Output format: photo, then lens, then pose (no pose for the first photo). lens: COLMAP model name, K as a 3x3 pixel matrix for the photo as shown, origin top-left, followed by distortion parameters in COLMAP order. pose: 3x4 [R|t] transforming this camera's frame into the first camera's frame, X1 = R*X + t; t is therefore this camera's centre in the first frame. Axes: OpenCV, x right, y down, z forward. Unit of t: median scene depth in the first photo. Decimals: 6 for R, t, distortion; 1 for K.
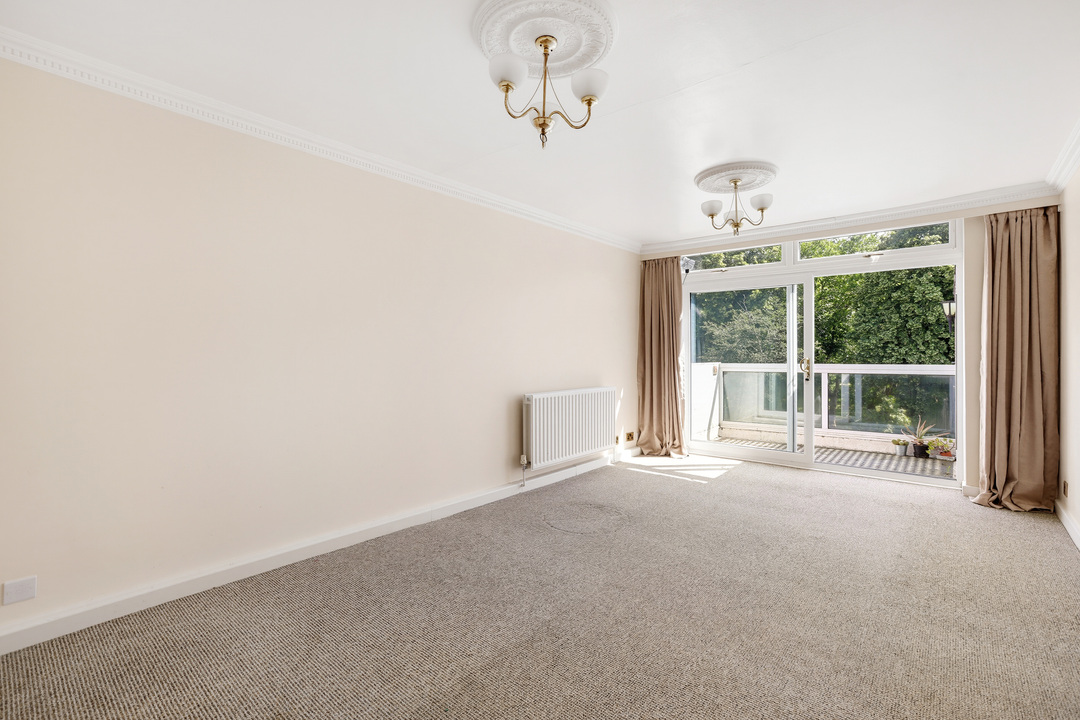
lens RADIAL K [[501.9, 0, 567.5], [0, 501.9, 354.8], [0, 0, 1]] dist [-0.016270, 0.000413]
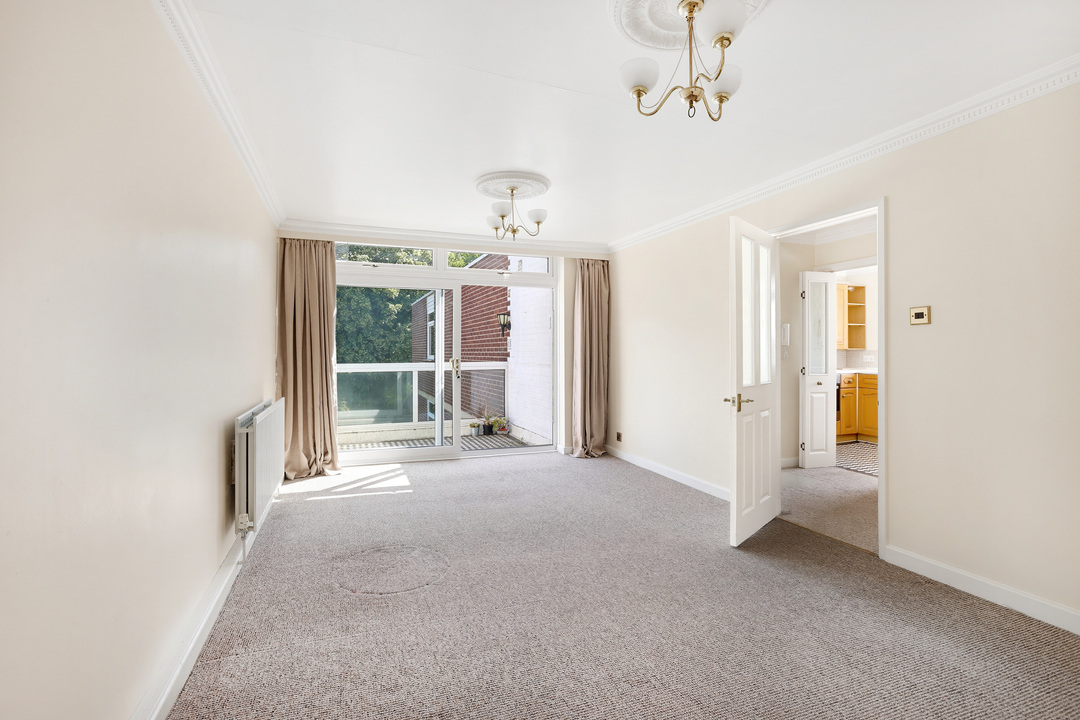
lens RADIAL K [[481.4, 0, 539.5], [0, 481.4, 348.0], [0, 0, 1]] dist [-0.018198, 0.000664]
pose [[0.511230, 0.008815, 0.859399, -0.304098], [0.002361, 0.999929, -0.011661, -0.001543], [-0.859441, 0.007990, 0.511173, 0.268060]]
